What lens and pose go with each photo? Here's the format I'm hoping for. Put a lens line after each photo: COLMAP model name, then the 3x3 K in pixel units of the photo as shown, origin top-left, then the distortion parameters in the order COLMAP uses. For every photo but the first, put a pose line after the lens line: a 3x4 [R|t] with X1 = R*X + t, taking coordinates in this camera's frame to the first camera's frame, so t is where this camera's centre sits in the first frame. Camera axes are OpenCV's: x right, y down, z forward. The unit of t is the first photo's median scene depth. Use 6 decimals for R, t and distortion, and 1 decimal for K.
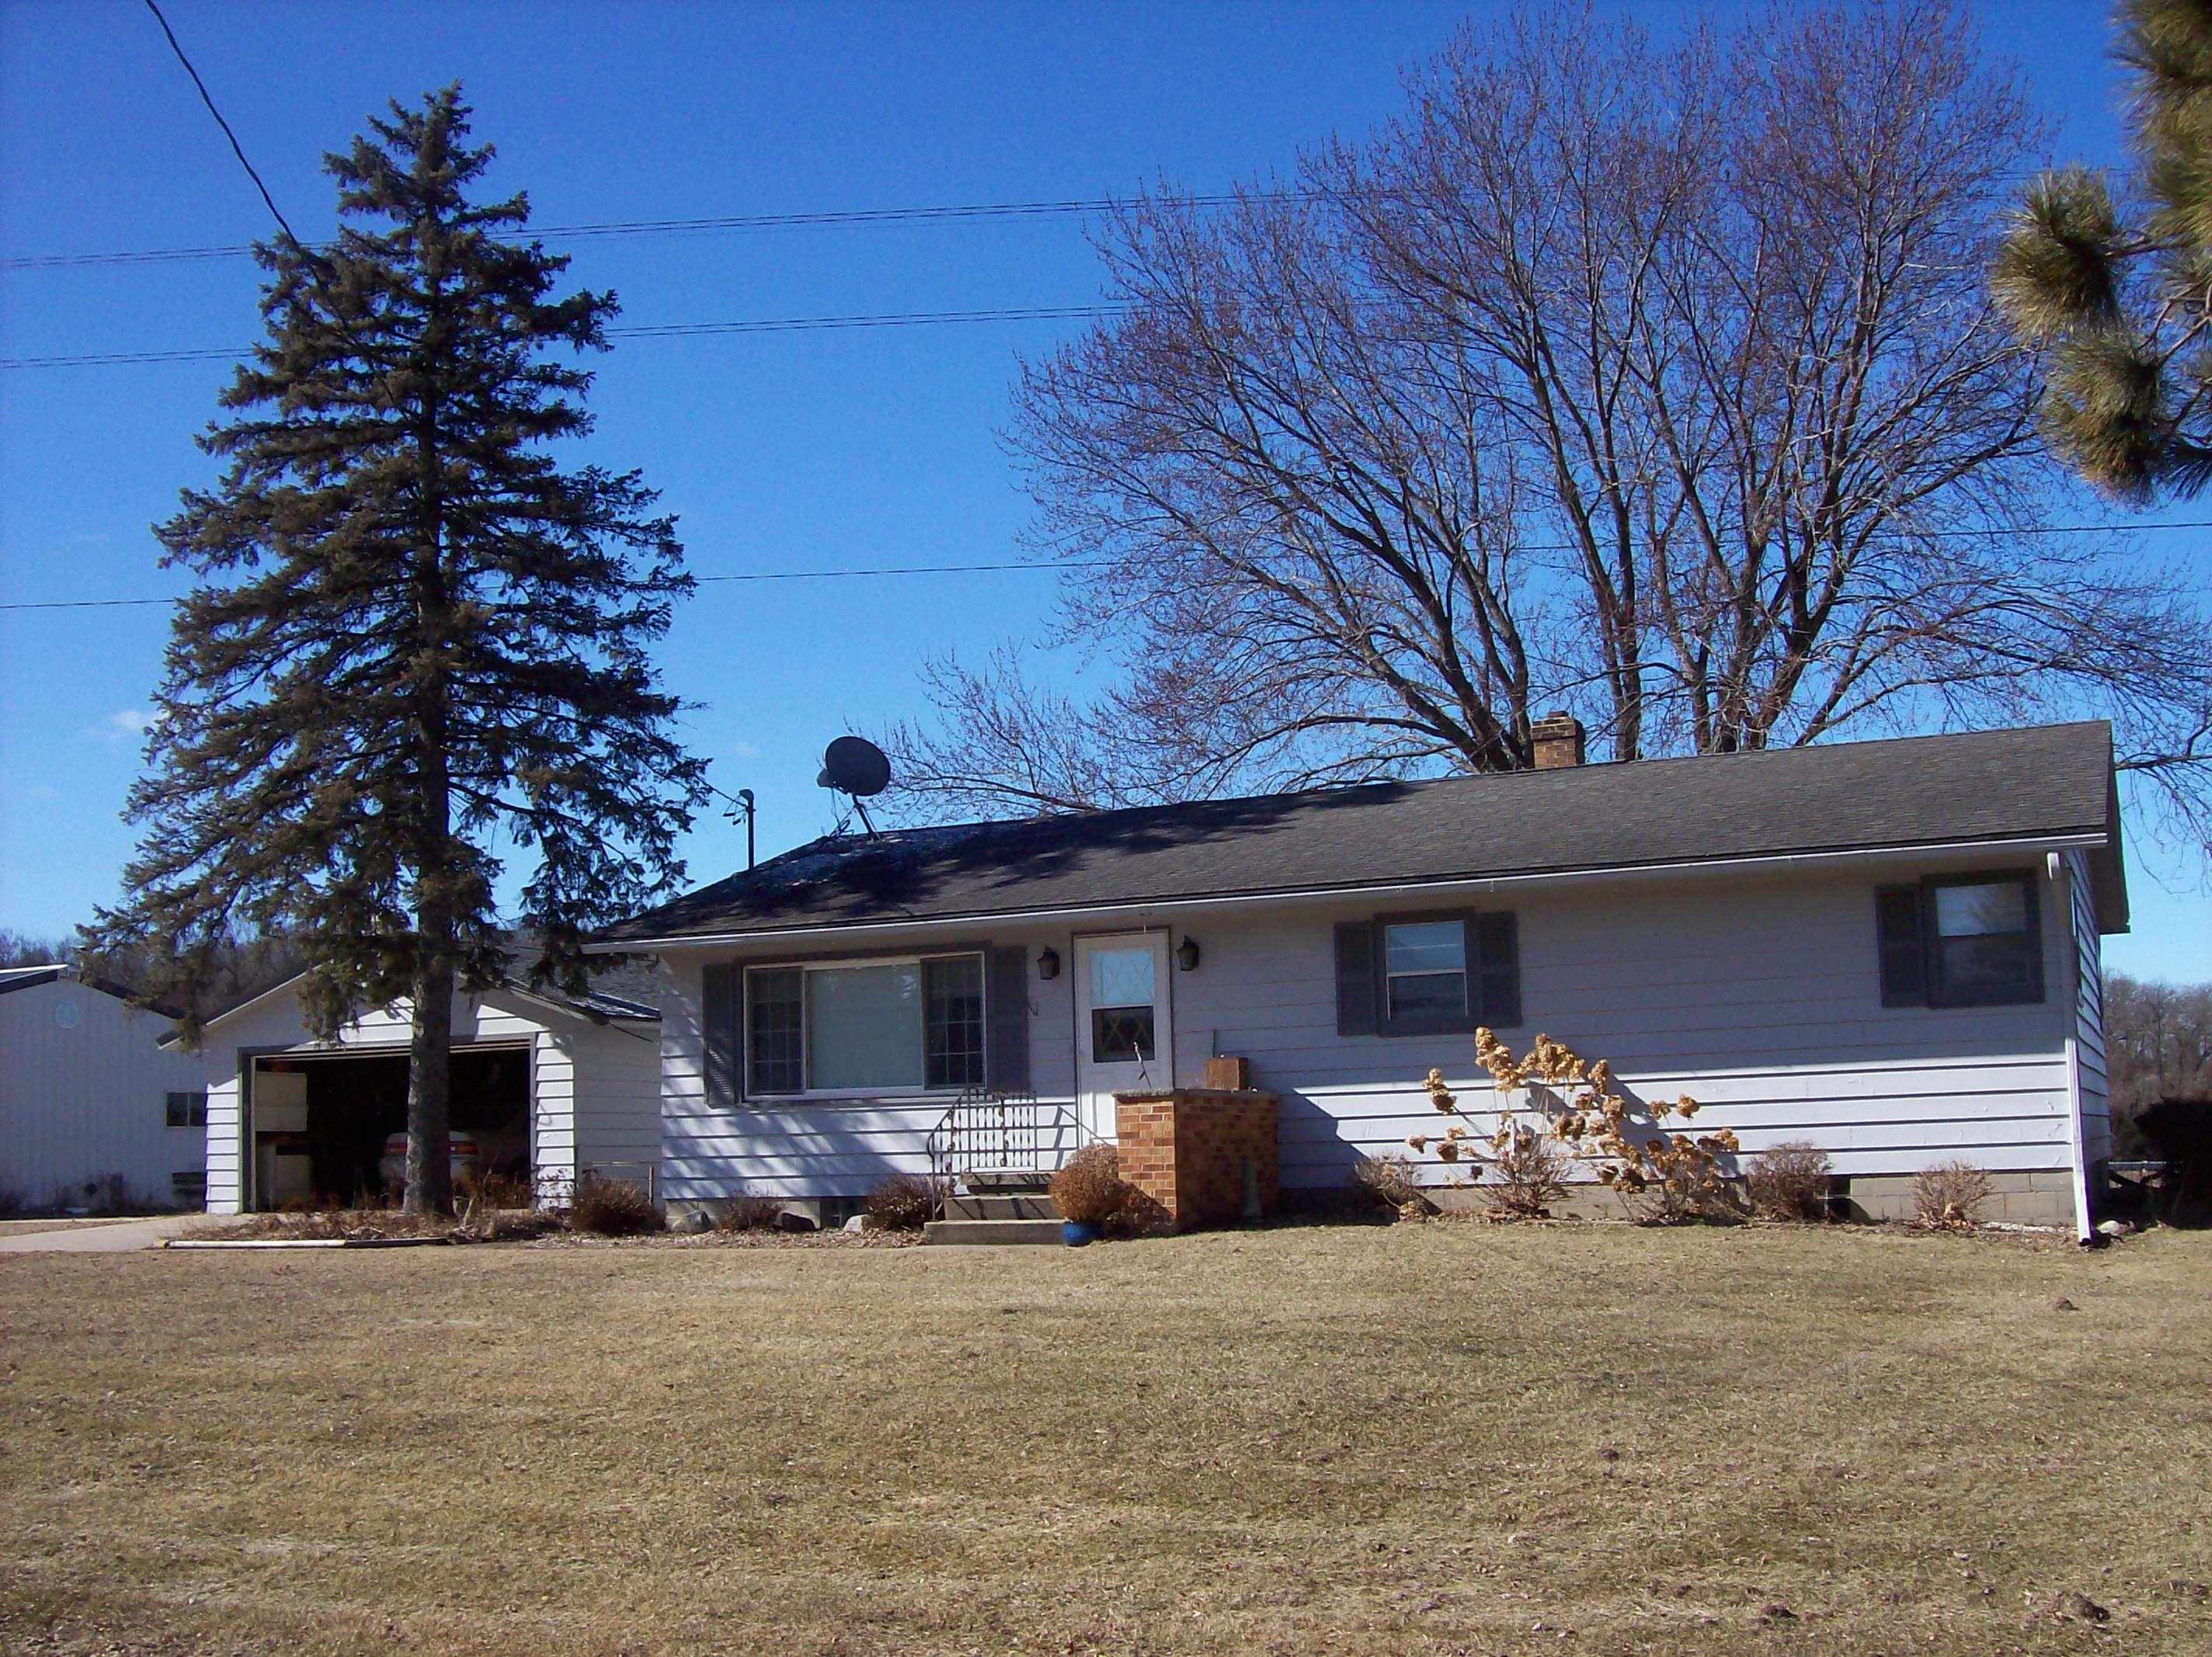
lens RADIAL K [[2702.5, 0, 1106.0], [0, 2702.5, 828.5], [0, 0, 1]] dist [-0.213974, 0.031767]
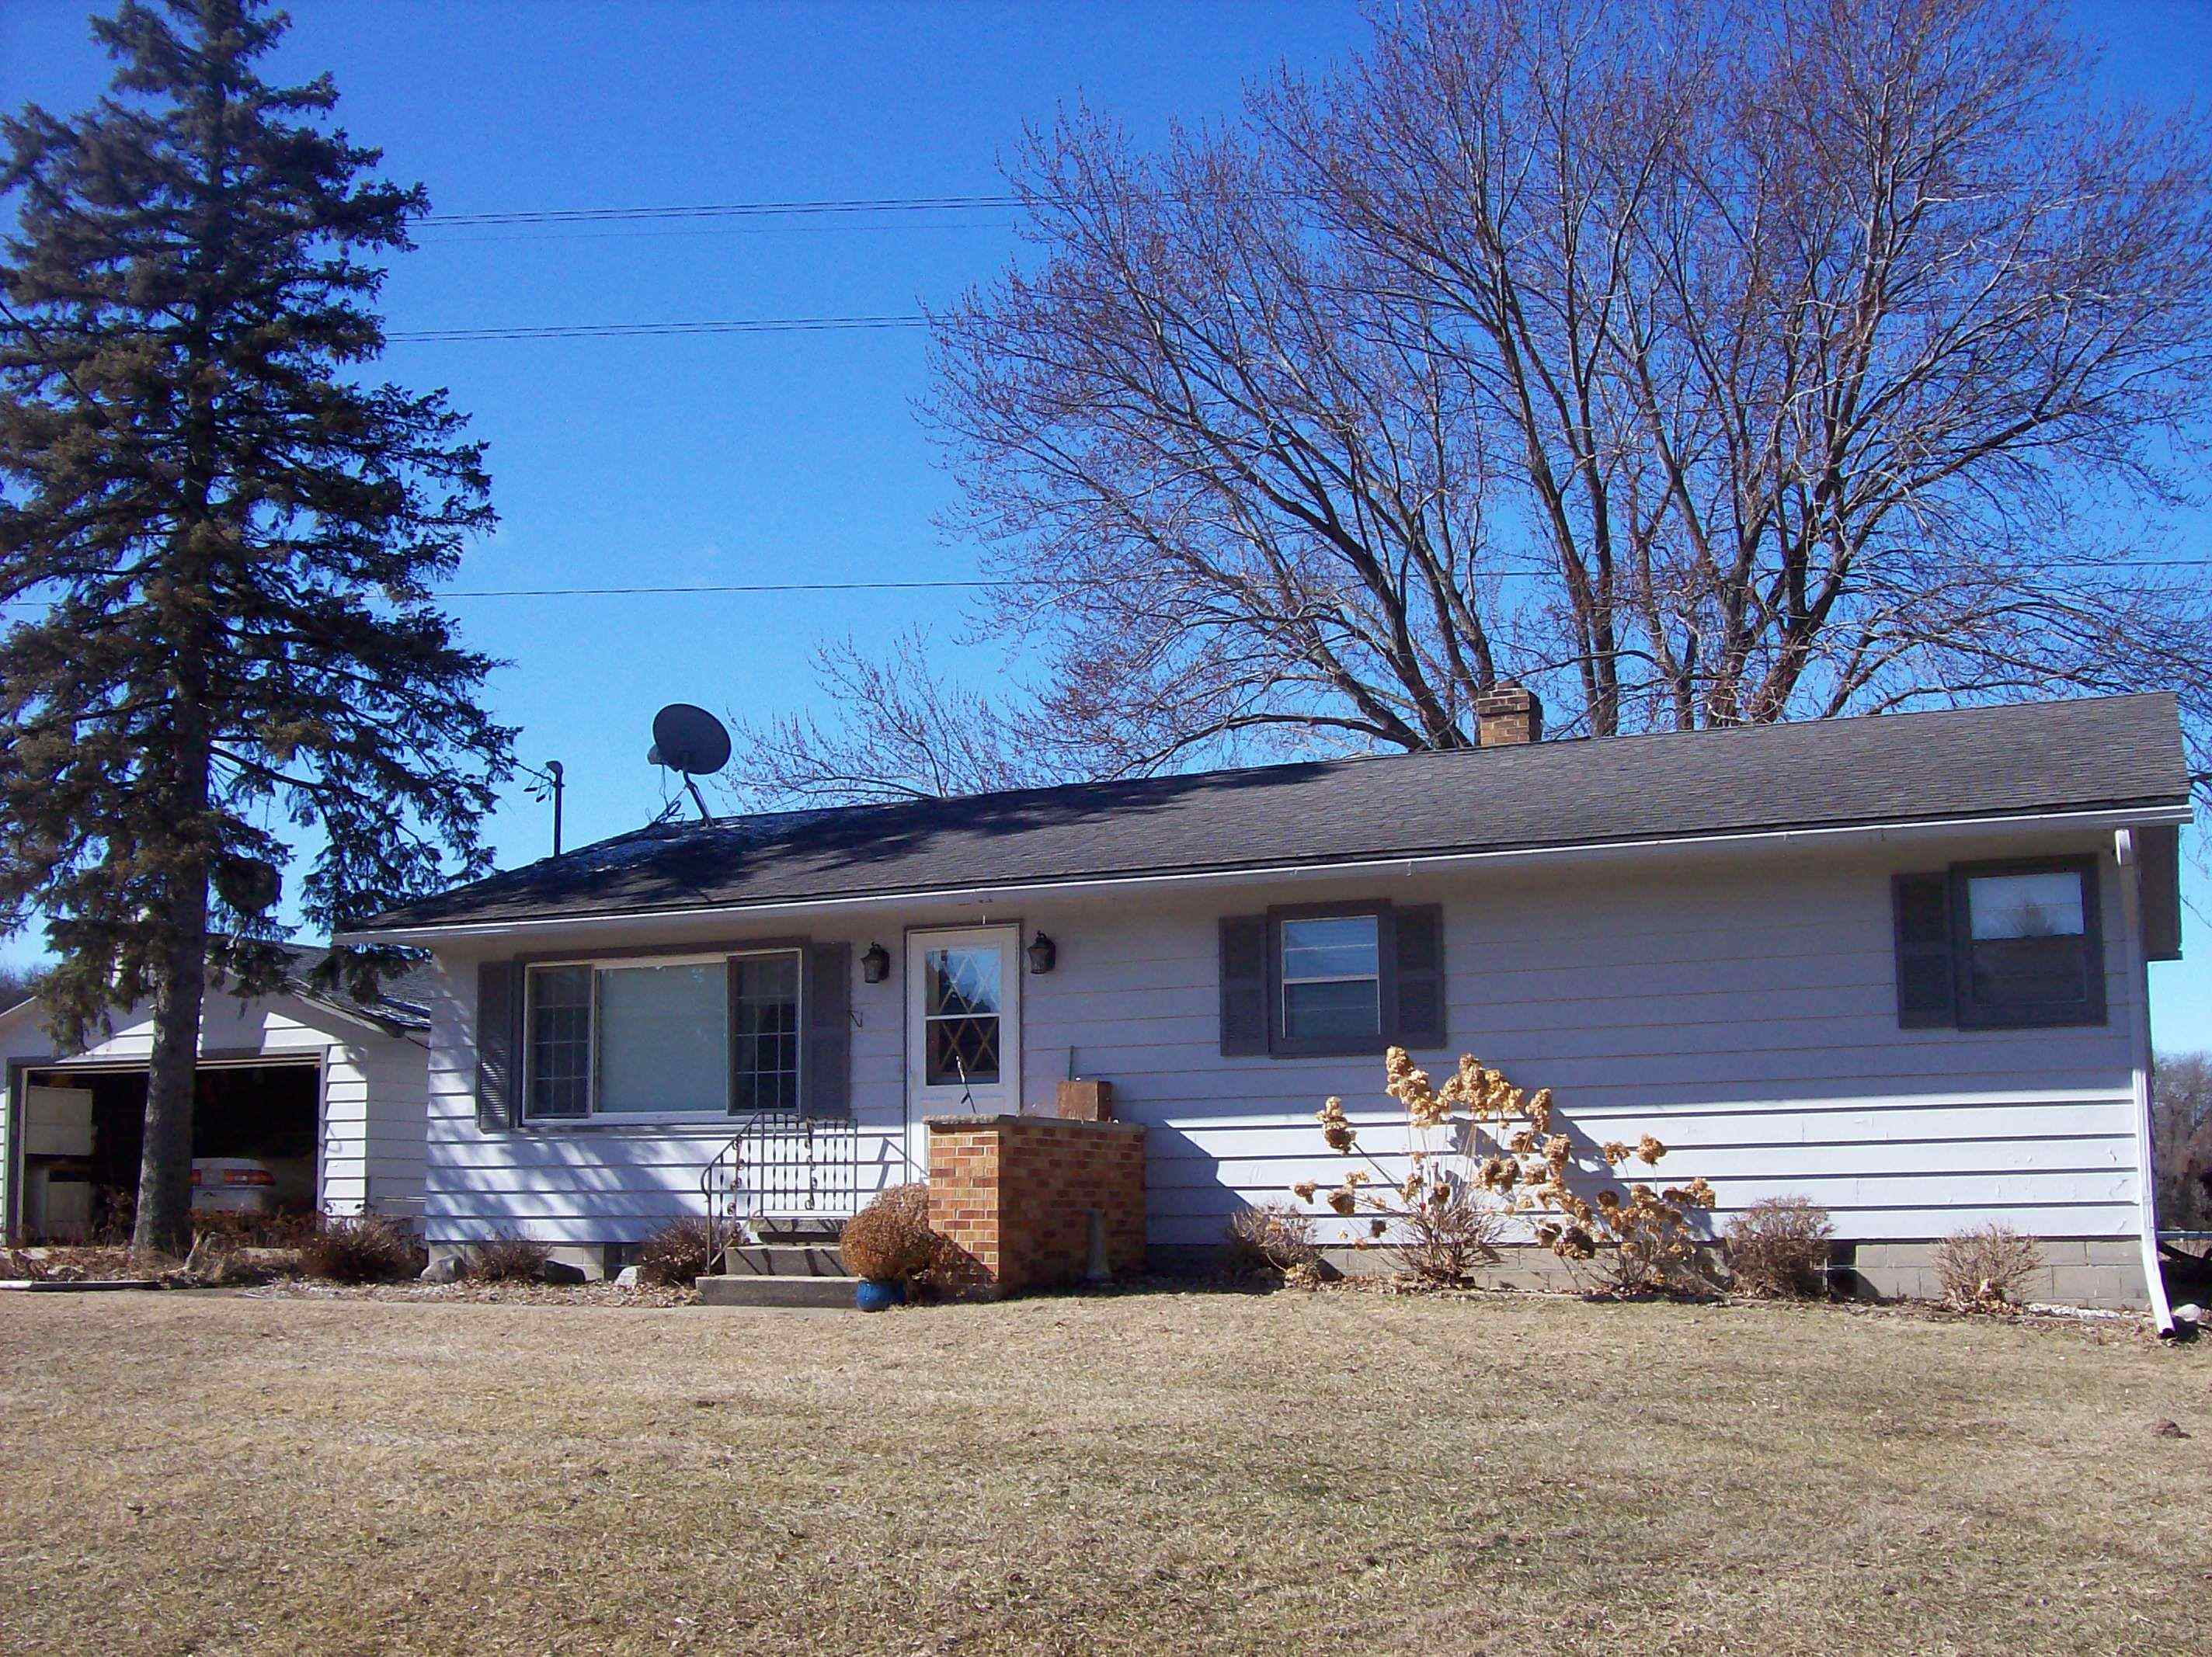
lens RADIAL K [[2700.9, 0, 1106.0], [0, 2700.9, 828.5], [0, 0, 1]] dist [-0.206159, 0.066380]
pose [[0.999835, 0.017859, 0.003334, 0.042160], [-0.017793, 0.999660, -0.019062, 0.021771], [-0.003673, 0.018999, 0.999813, 0.168410]]
